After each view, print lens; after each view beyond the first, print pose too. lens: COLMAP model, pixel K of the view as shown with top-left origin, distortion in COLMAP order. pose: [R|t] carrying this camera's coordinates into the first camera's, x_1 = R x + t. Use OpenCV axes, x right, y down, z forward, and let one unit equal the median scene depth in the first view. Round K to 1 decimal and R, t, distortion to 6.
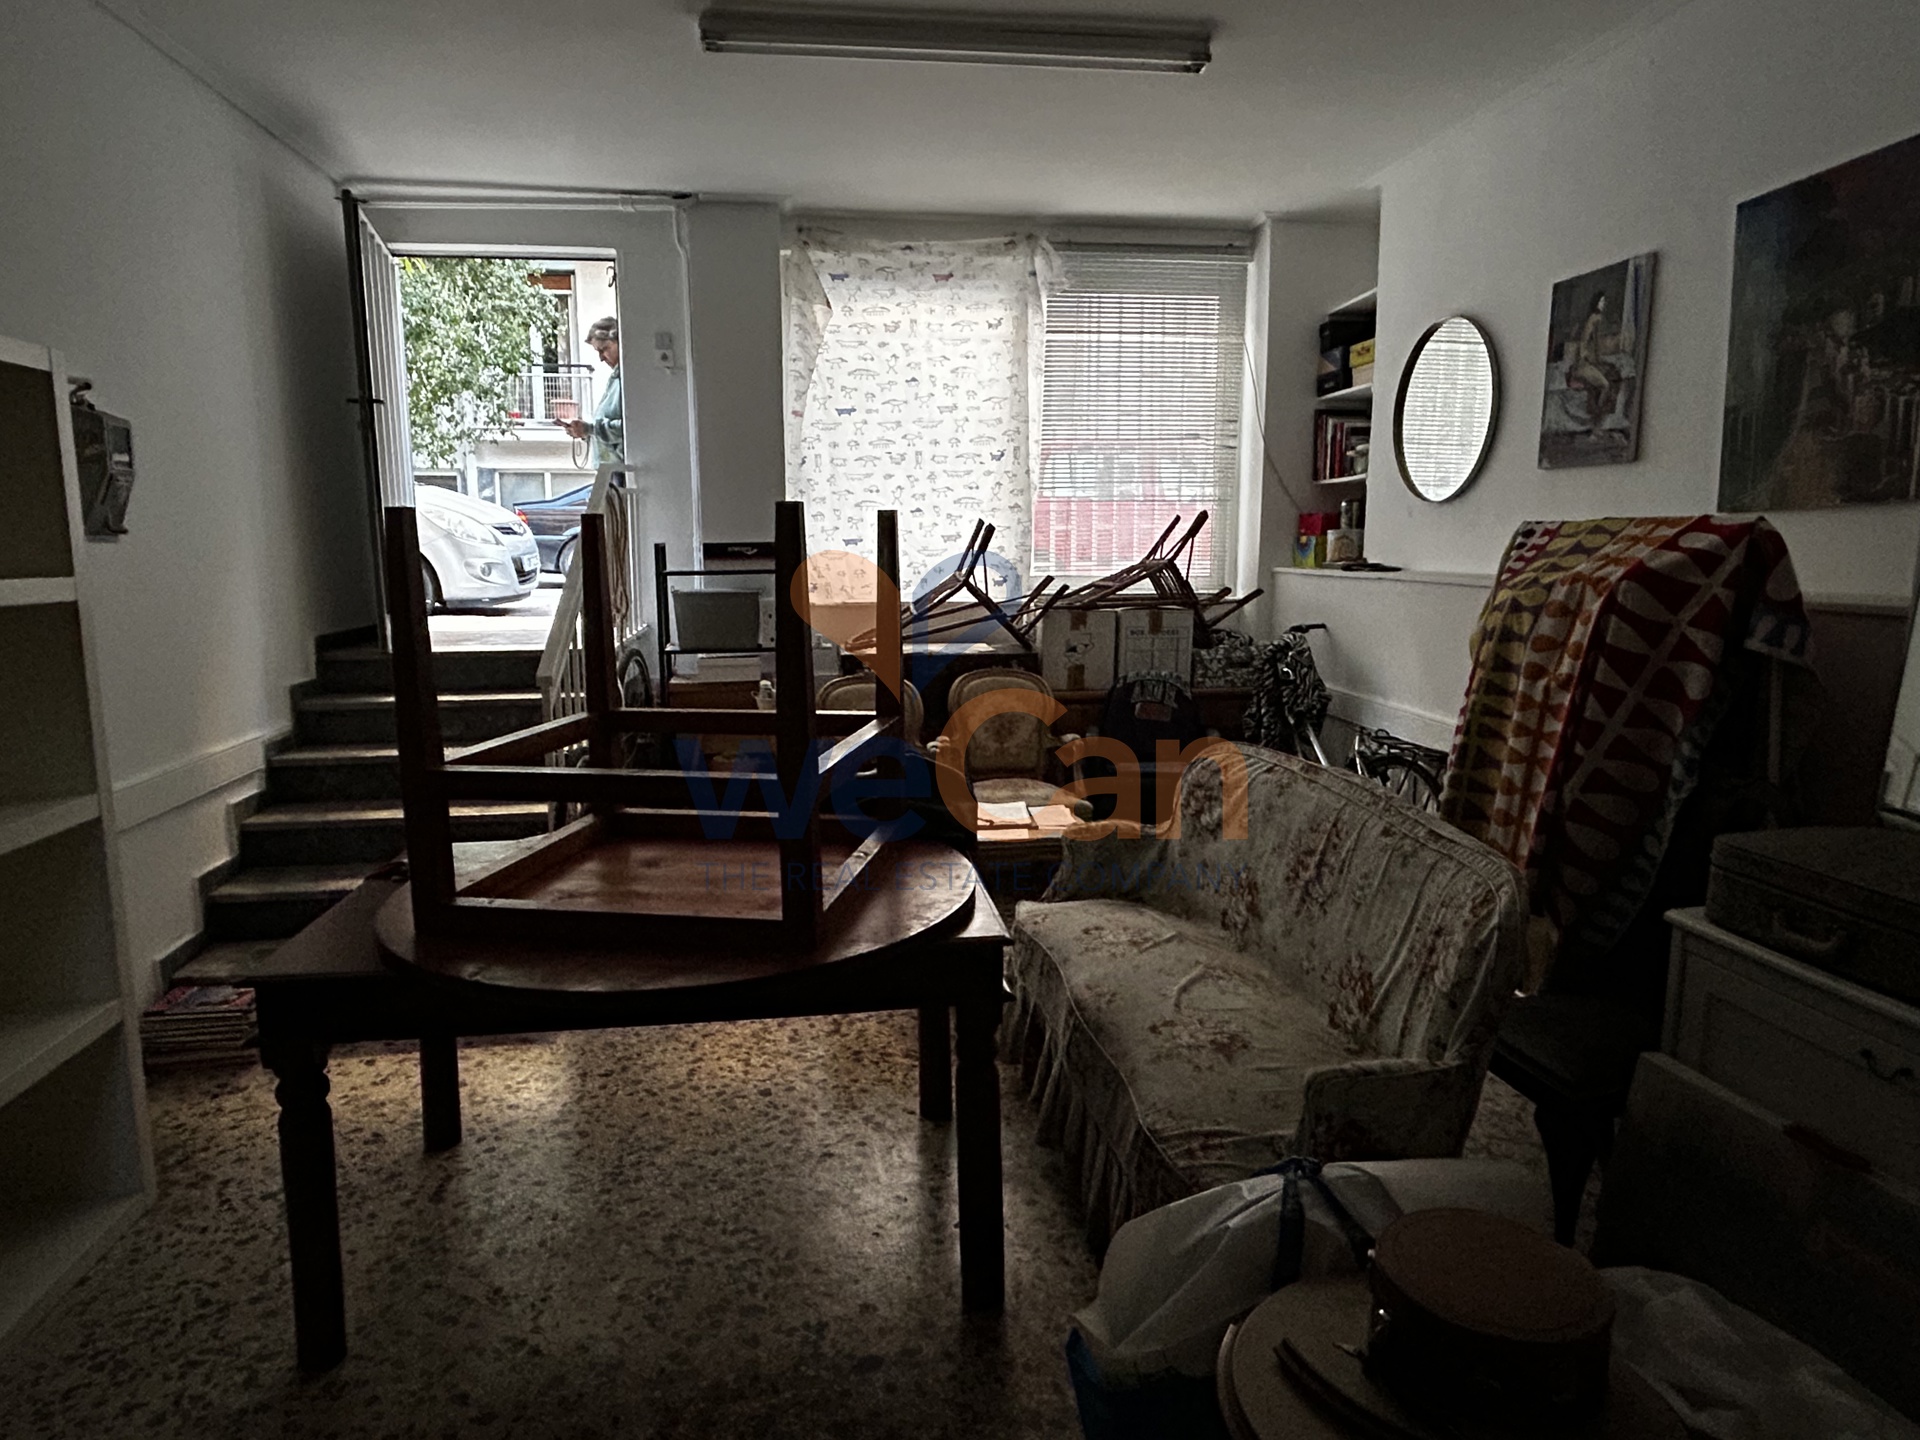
lens RADIAL K [[1157.7, 0, 945.7], [0, 1157.7, 717.7], [0, 0, 1]] dist [-0.001064, -0.003192]
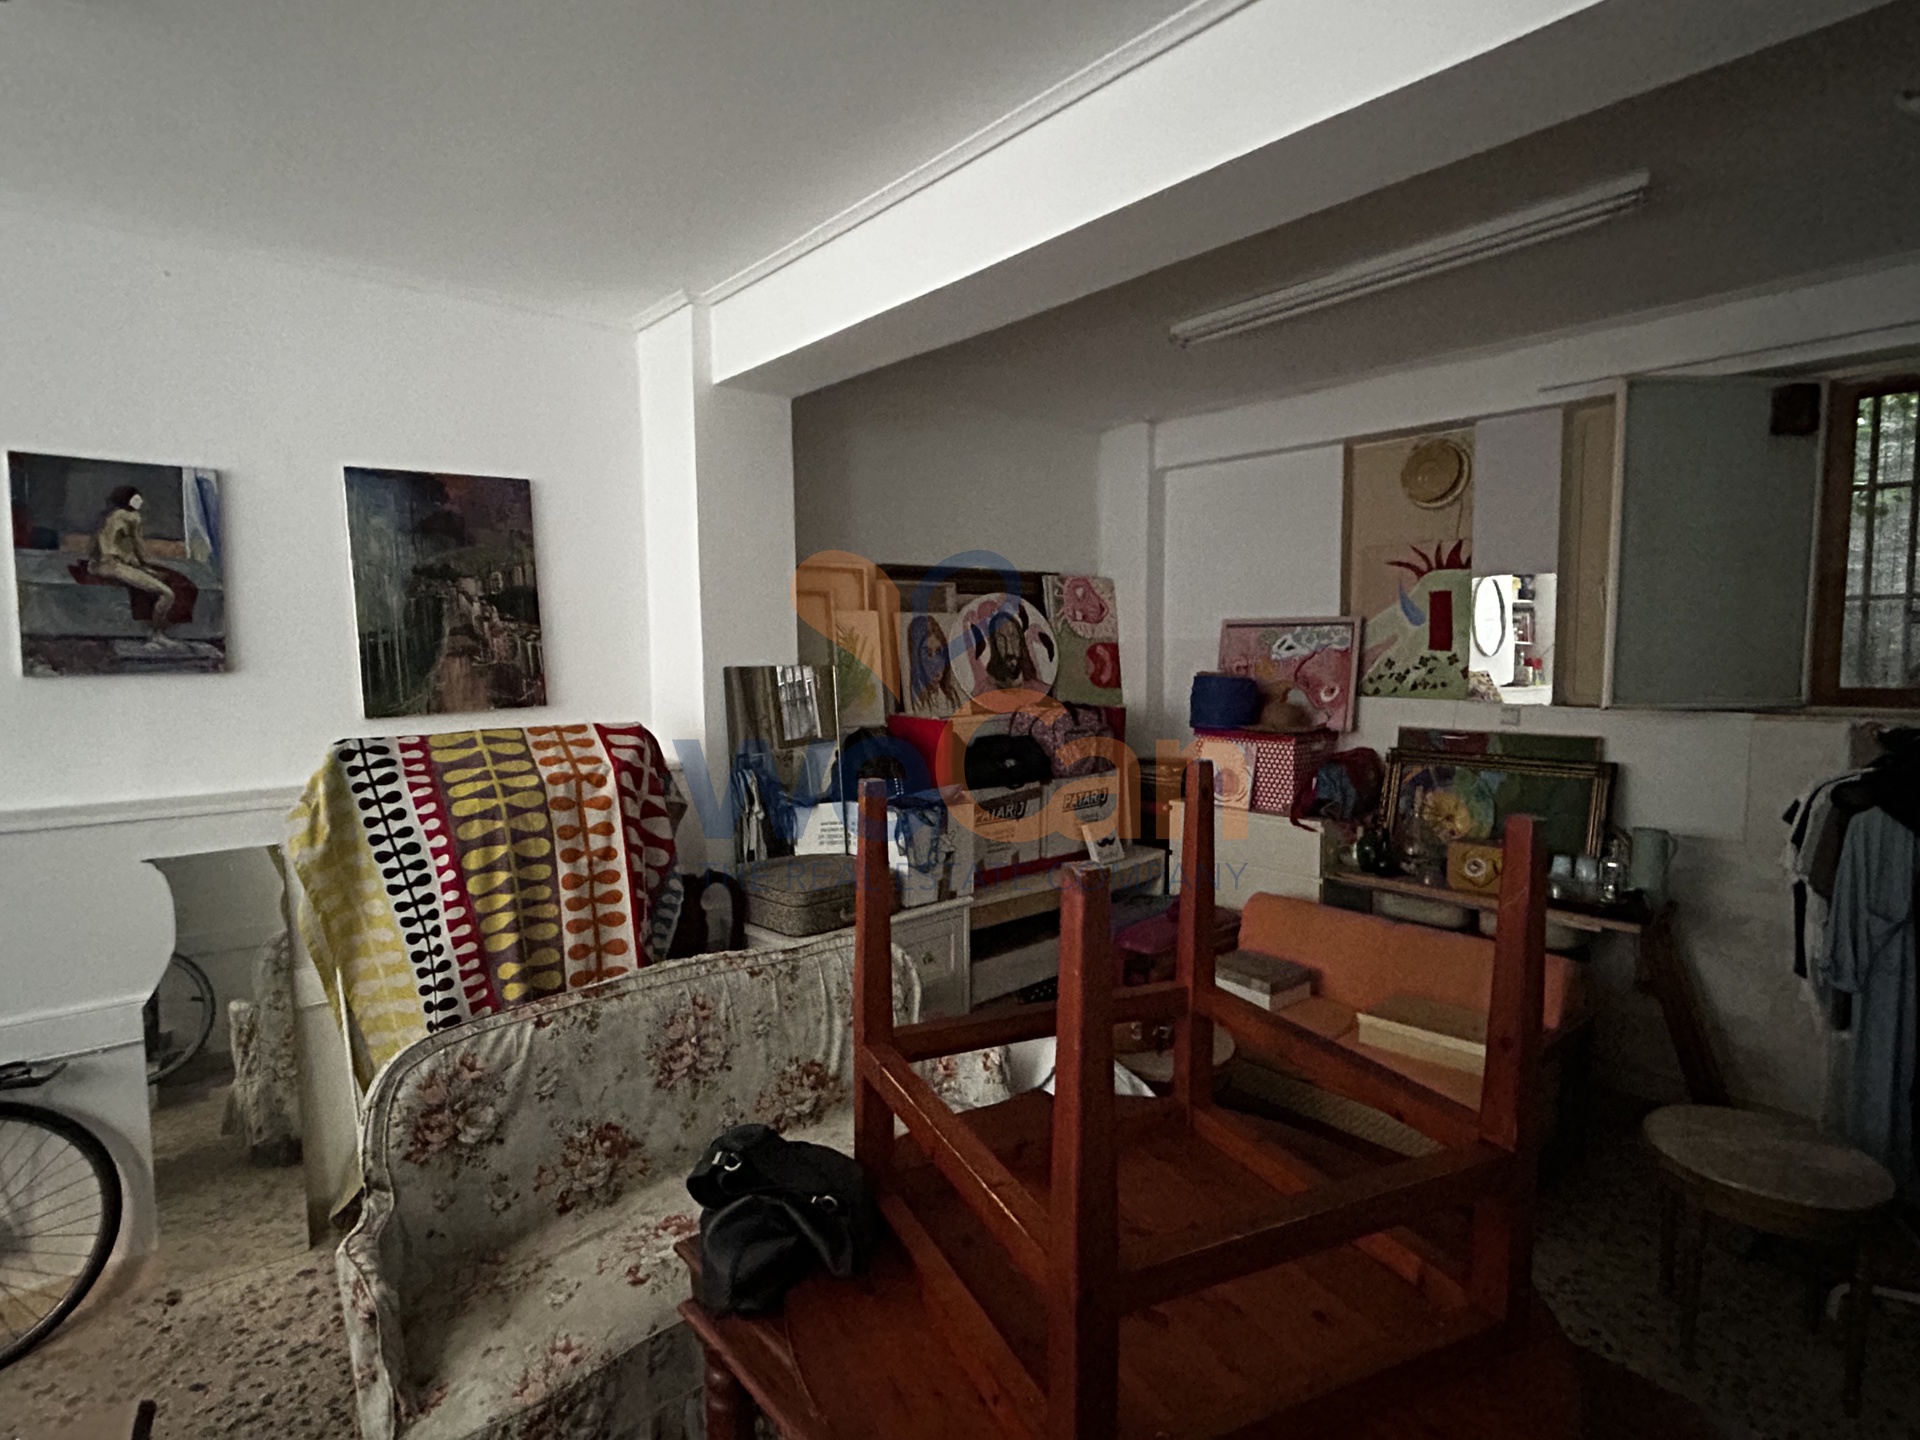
lens RADIAL K [[988.8, 0, 950.9], [0, 988.8, 715.6], [0, 0, 1]] dist [-0.000239, -0.000432]
pose [[-0.558274, -0.054093, 0.827891, -0.508614], [0.136743, 0.978226, 0.156126, -0.256859], [-0.818310, 0.200370, -0.538721, 1.051272]]
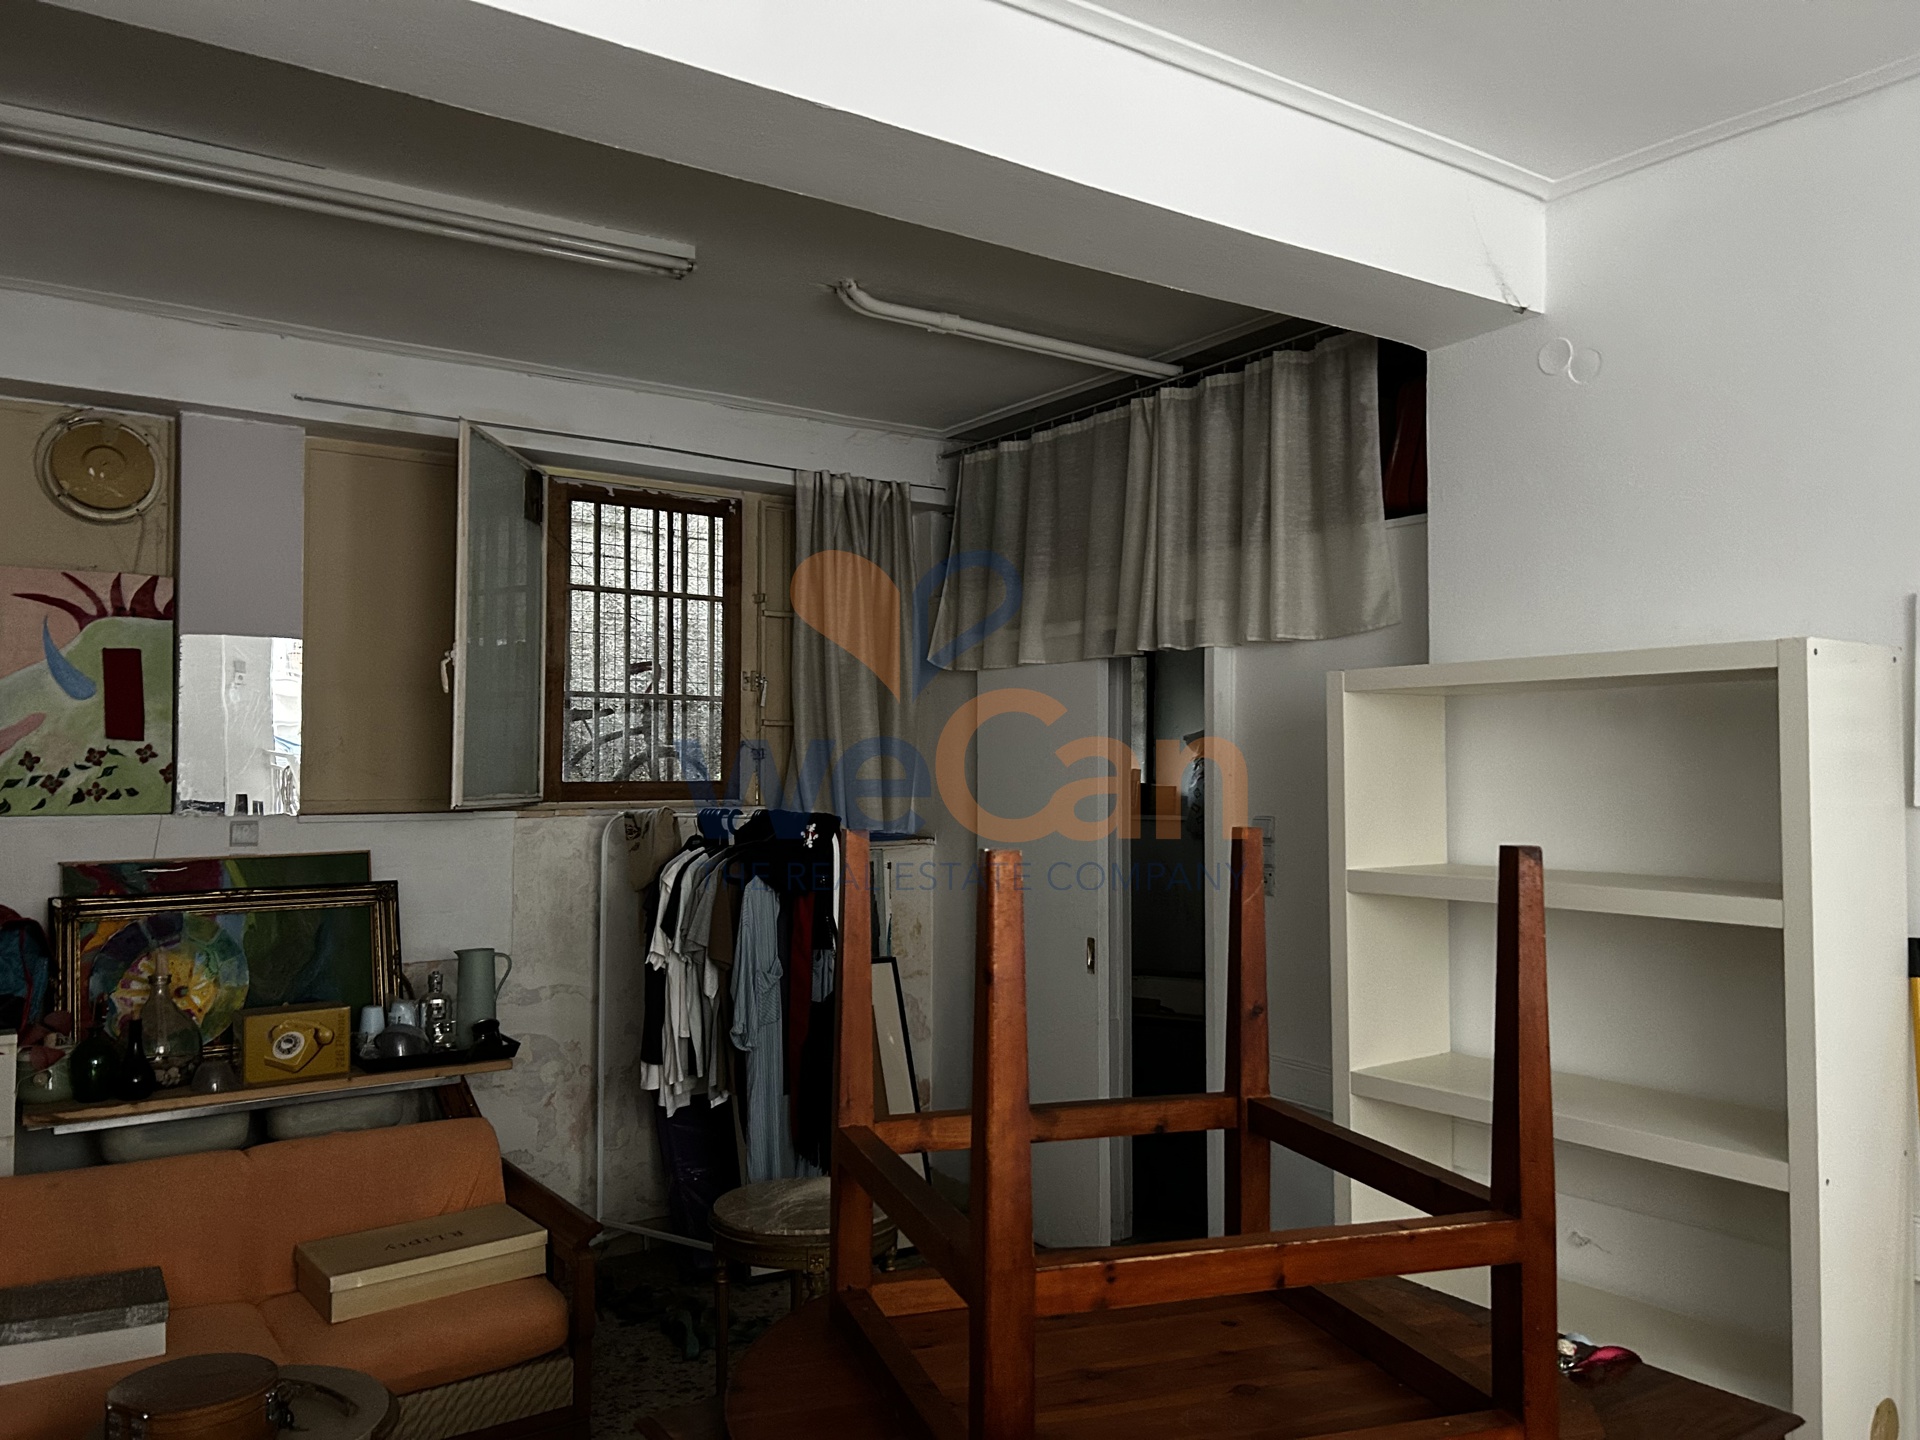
lens RADIAL K [[1435.7, 0, 957.7], [0, 1435.7, 732.7], [0, 0, 1]] dist [0.047955, -0.053967]
pose [[-0.882010, -0.012444, -0.471067, 0.211151], [-0.070816, 0.991799, 0.106394, -0.236899], [0.465880, 0.127200, -0.875658, 1.234777]]
